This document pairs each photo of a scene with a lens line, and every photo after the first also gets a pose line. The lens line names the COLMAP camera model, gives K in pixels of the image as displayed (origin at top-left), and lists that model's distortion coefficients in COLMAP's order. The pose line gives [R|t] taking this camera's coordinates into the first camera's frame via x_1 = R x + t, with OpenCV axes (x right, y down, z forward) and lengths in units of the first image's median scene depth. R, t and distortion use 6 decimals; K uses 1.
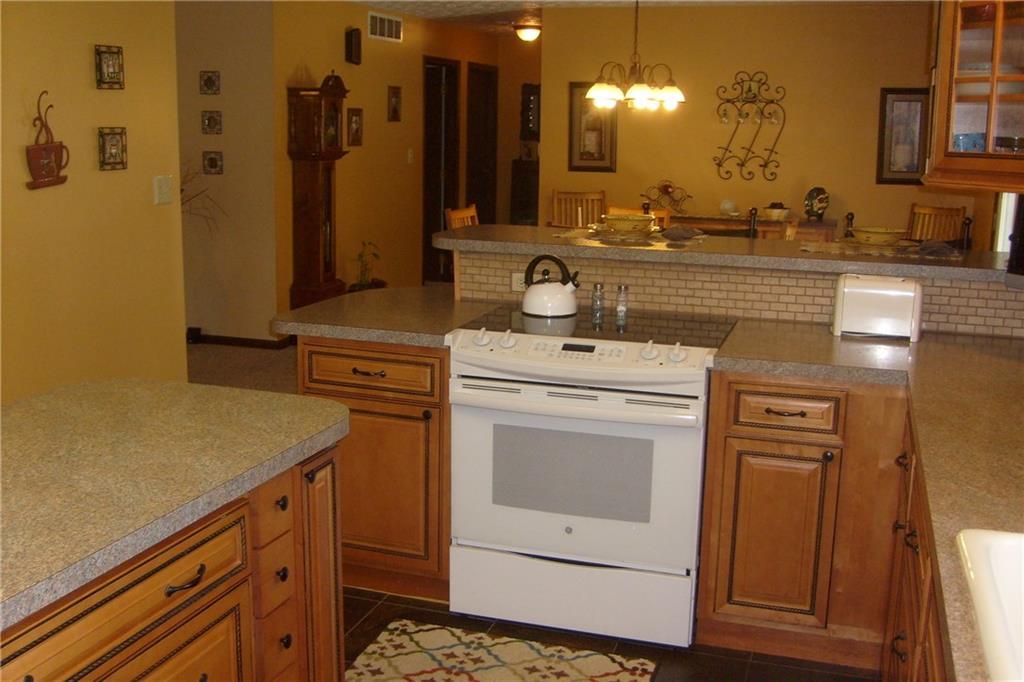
lens RADIAL K [[1079.6, 0, 491.3], [0, 1079.6, 343.0], [0, 0, 1]] dist [-0.159487, 0.145338]
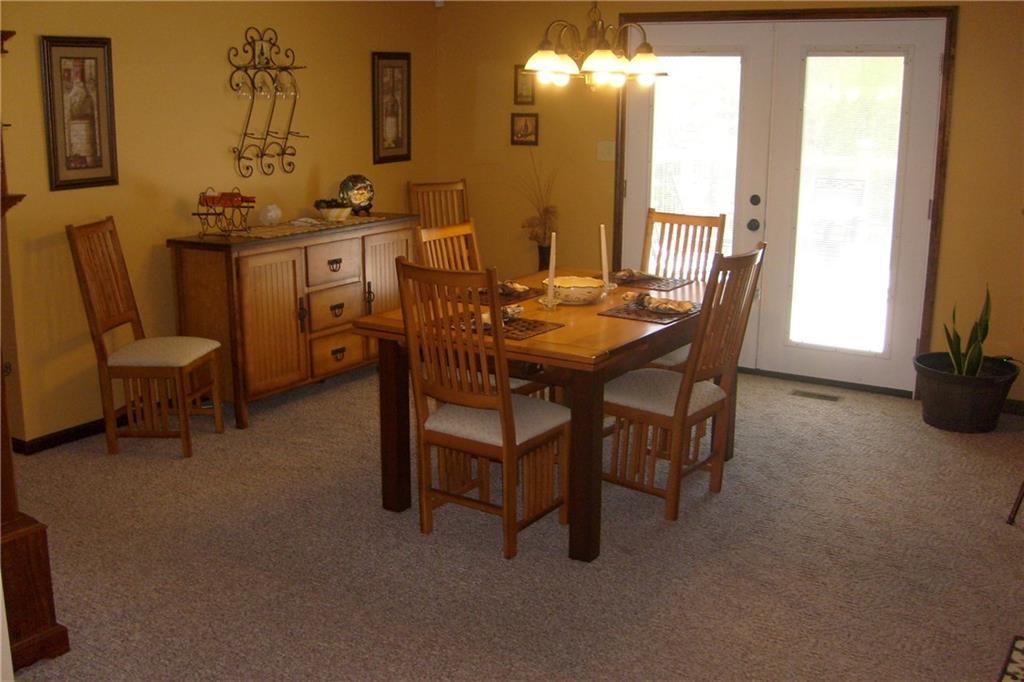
lens RADIAL K [[1079.6, 0, 491.3], [0, 1079.6, 343.0], [0, 0, 1]] dist [-0.159487, 0.145338]
pose [[0.256376, -0.230052, 0.938801, -0.449951], [0.191524, 0.964096, 0.183947, -0.149349], [-0.947412, 0.132643, 0.291232, 0.661854]]
